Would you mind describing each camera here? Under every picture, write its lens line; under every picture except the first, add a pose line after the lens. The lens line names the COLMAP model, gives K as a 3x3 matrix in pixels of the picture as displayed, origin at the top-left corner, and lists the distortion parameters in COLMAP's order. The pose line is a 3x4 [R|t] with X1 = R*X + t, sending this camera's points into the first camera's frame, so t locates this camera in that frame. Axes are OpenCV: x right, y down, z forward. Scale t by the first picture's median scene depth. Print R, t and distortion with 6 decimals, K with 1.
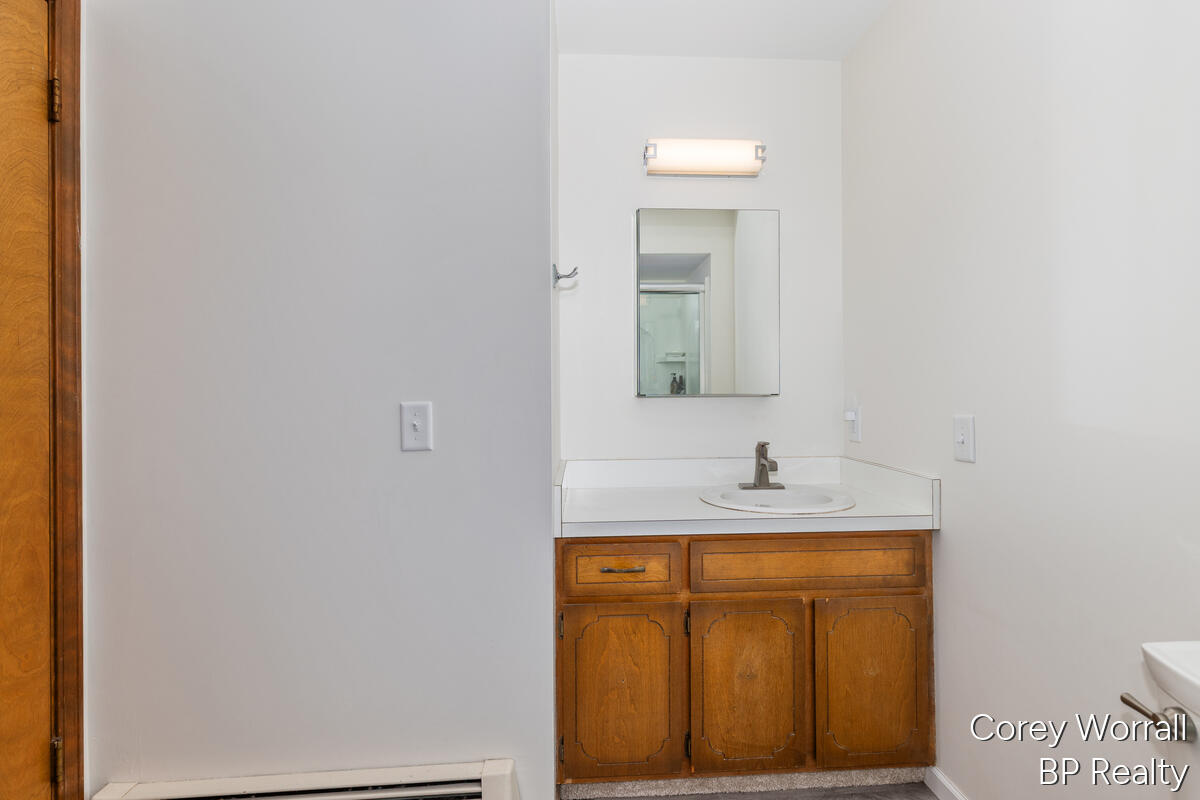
lens RADIAL K [[552.5, 0, 599.8], [0, 552.5, 396.6], [0, 0, 1]] dist [0.006154, -0.000415]
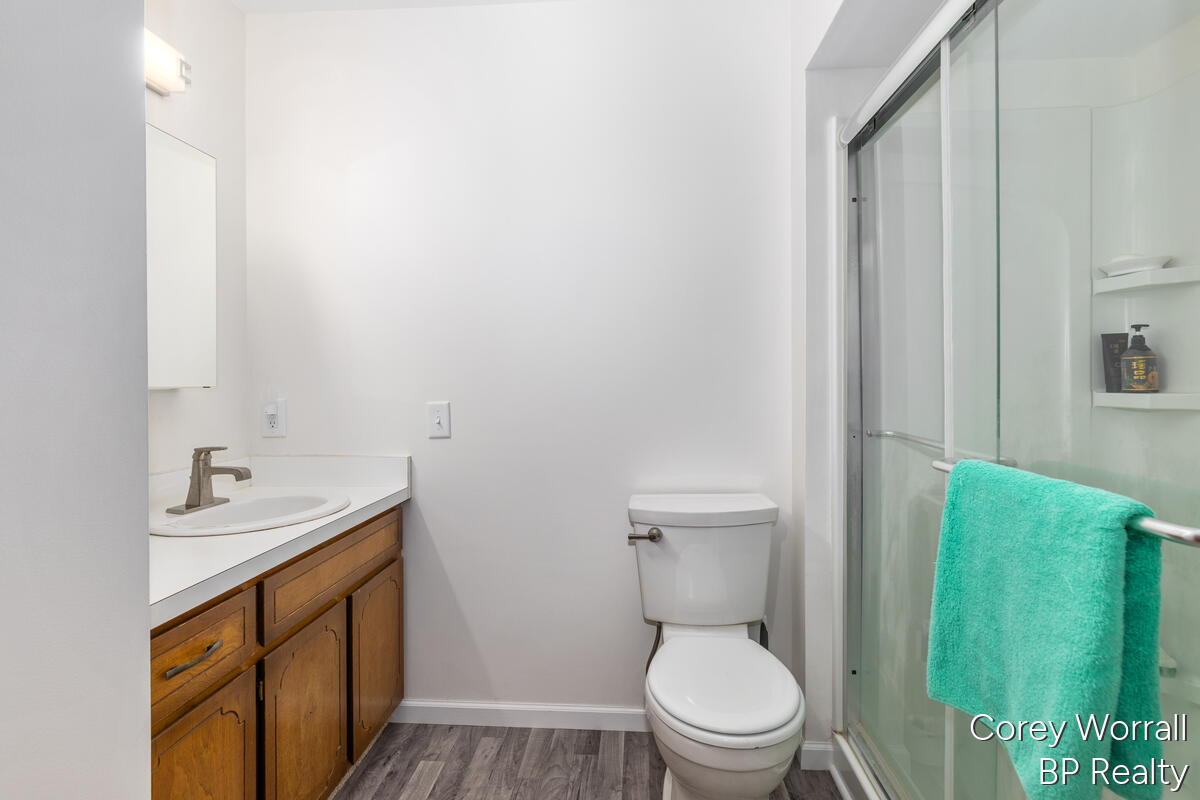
lens RADIAL K [[552.5, 0, 600.4], [0, 552.5, 390.3], [0, 0, 1]] dist [0.006154, -0.000415]
pose [[0.132729, -0.010946, 0.991092, -0.526255], [0.006686, 0.999926, 0.010148, -0.003884], [-0.991130, 0.005280, 0.132793, 0.436408]]
